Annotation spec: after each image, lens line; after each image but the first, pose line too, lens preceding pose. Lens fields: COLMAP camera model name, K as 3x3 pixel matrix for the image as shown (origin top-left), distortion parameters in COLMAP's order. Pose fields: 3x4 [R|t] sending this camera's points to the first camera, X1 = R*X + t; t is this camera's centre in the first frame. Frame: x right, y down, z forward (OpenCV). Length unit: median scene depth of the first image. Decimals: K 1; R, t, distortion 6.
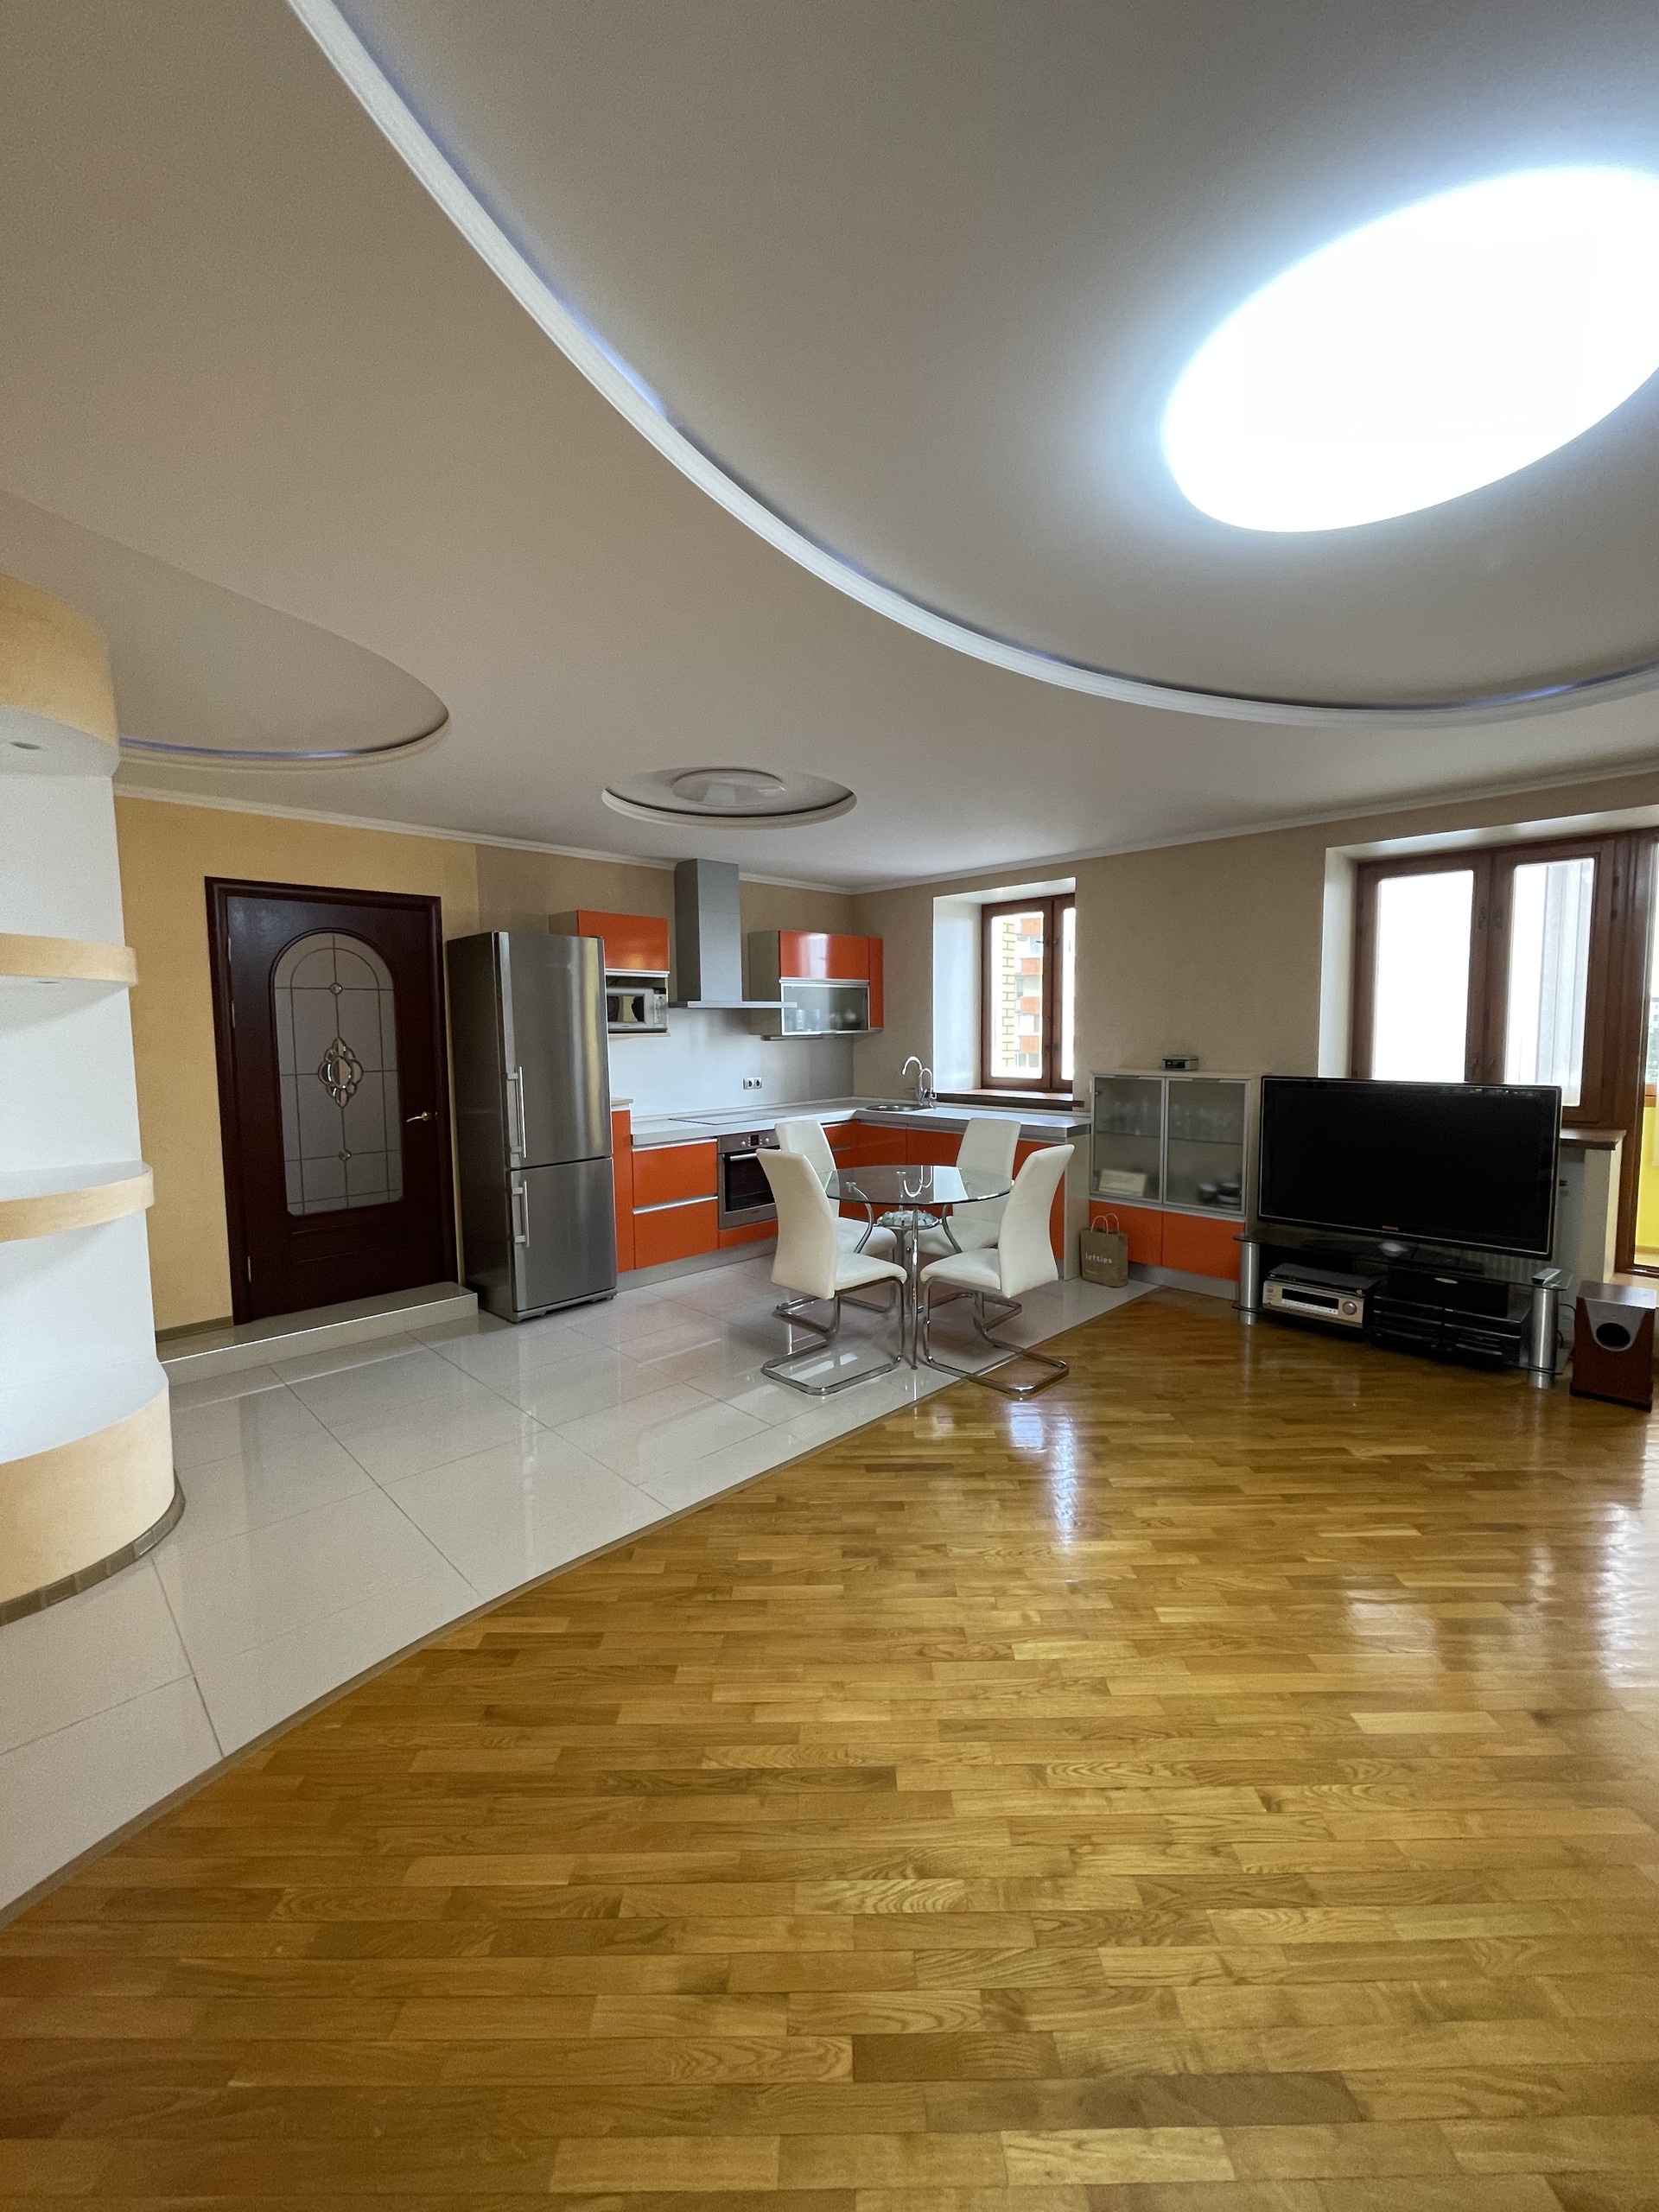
lens RADIAL K [[892.5, 0, 829.8], [0, 892.5, 1098.7], [0, 0, 1]] dist [-0.002015, -0.000146]
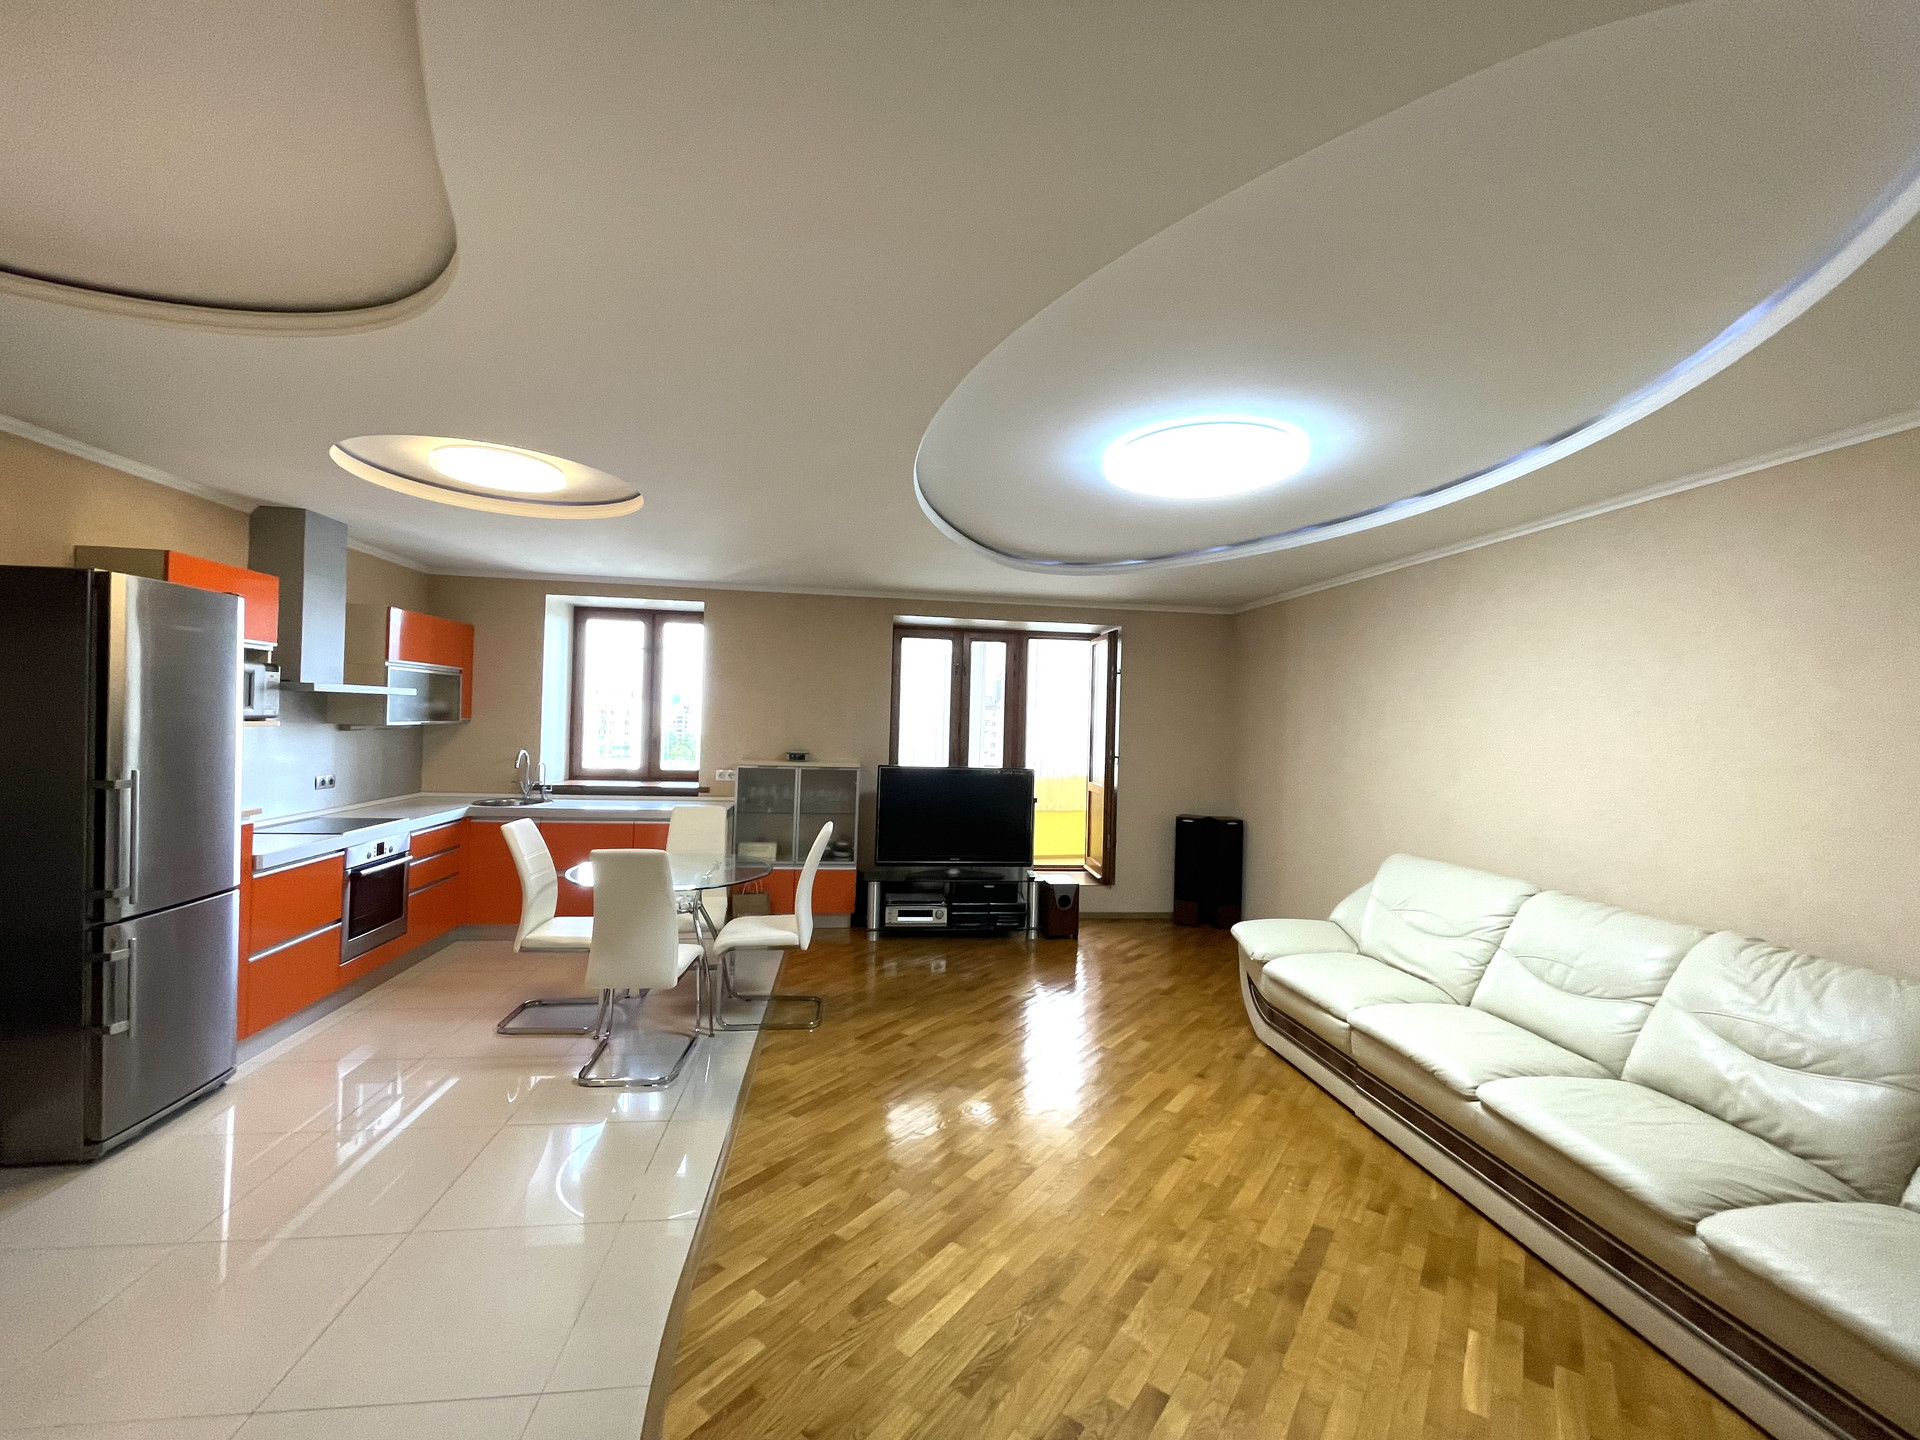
lens RADIAL K [[774.7, 0, 955.0], [0, 774.7, 715.6], [0, 0, 1]] dist [-0.002015, -0.000146]
pose [[0.599236, 0.033865, 0.799856, -0.427338], [0.029555, 0.997488, -0.064374, -0.020173], [-0.800027, 0.062215, 0.596730, 0.134015]]
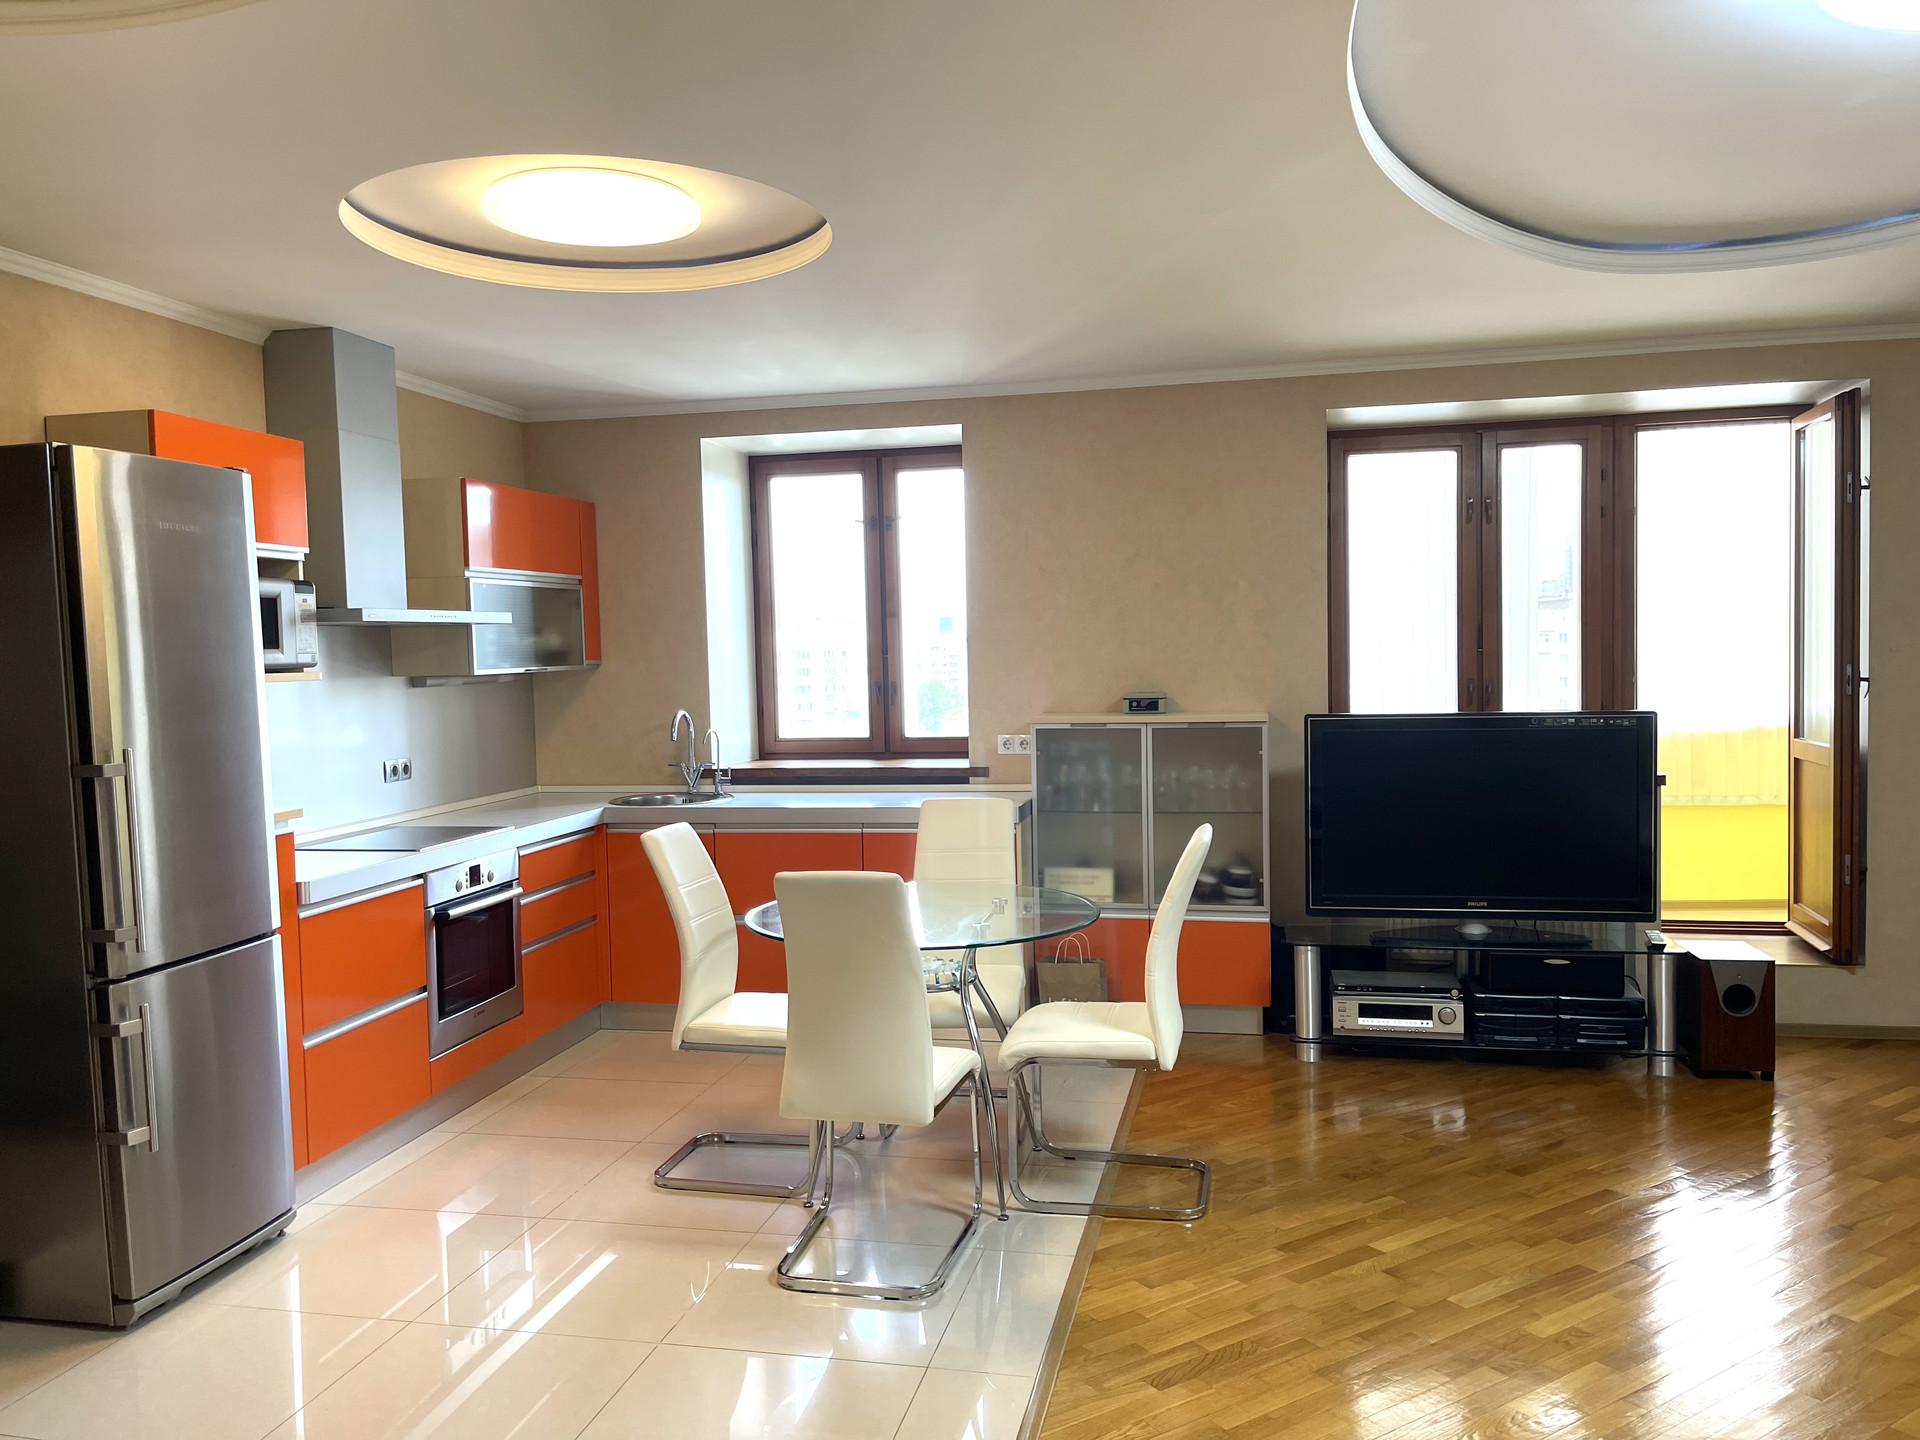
lens RADIAL K [[1461.8, 0, 938.3], [0, 1461.8, 728.5], [0, 0, 1]] dist [0.064534, -0.078179]
pose [[0.838338, -0.038269, 0.543806, -0.392536], [0.057951, 0.998137, -0.019096, -0.008279], [-0.542062, 0.047523, 0.838993, 0.151406]]
